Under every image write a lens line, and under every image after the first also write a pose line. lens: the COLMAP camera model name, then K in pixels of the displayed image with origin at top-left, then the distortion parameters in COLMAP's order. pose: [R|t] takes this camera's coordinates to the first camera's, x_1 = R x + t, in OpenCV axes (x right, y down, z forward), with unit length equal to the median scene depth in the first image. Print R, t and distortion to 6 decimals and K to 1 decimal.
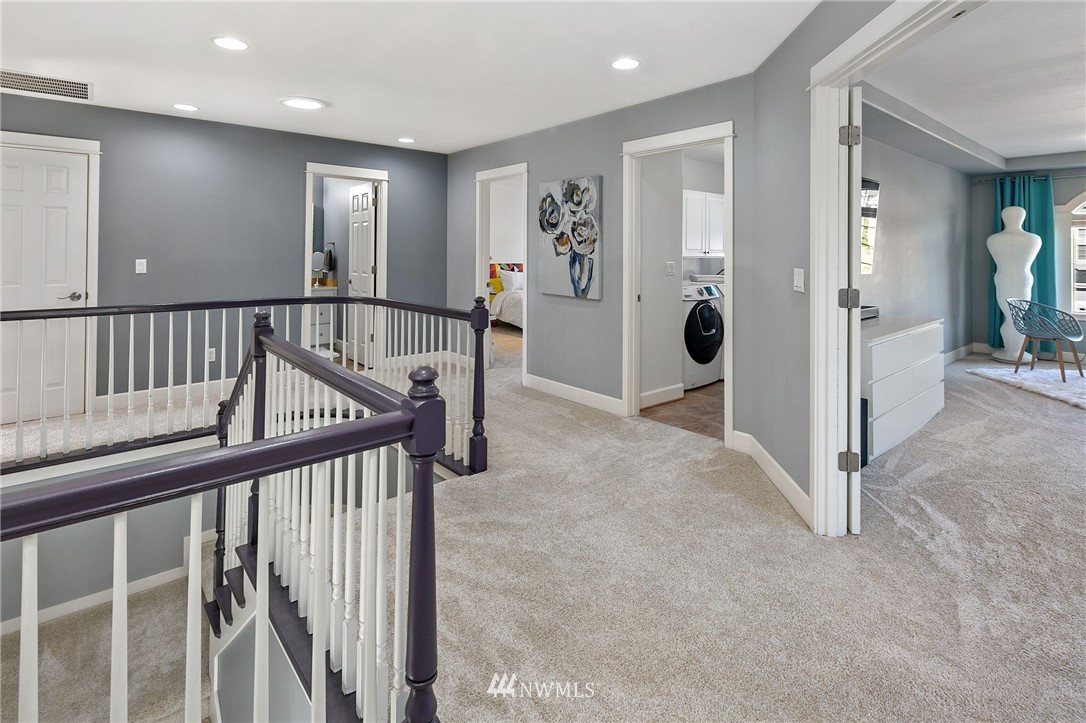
lens RADIAL K [[541.0, 0, 545.2], [0, 541.0, 243.4], [0, 0, 1]] dist [-0.001234, -0.000516]
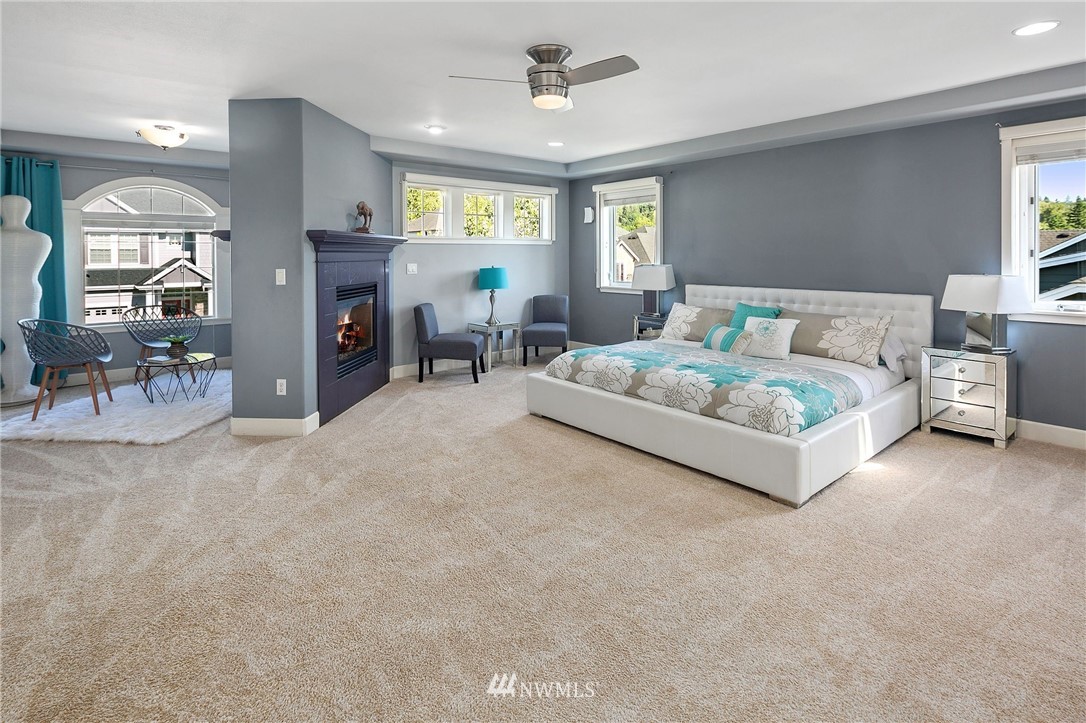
lens RADIAL K [[537.1, 0, 542.9], [0, 537.1, 263.0], [0, 0, 1]] dist [-0.001162, -0.000874]
pose [[0.001352, -0.017803, 0.999841, 0.129890], [-0.008579, 0.999805, 0.017814, 0.005963], [-0.999962, -0.008602, 0.001199, 0.275833]]
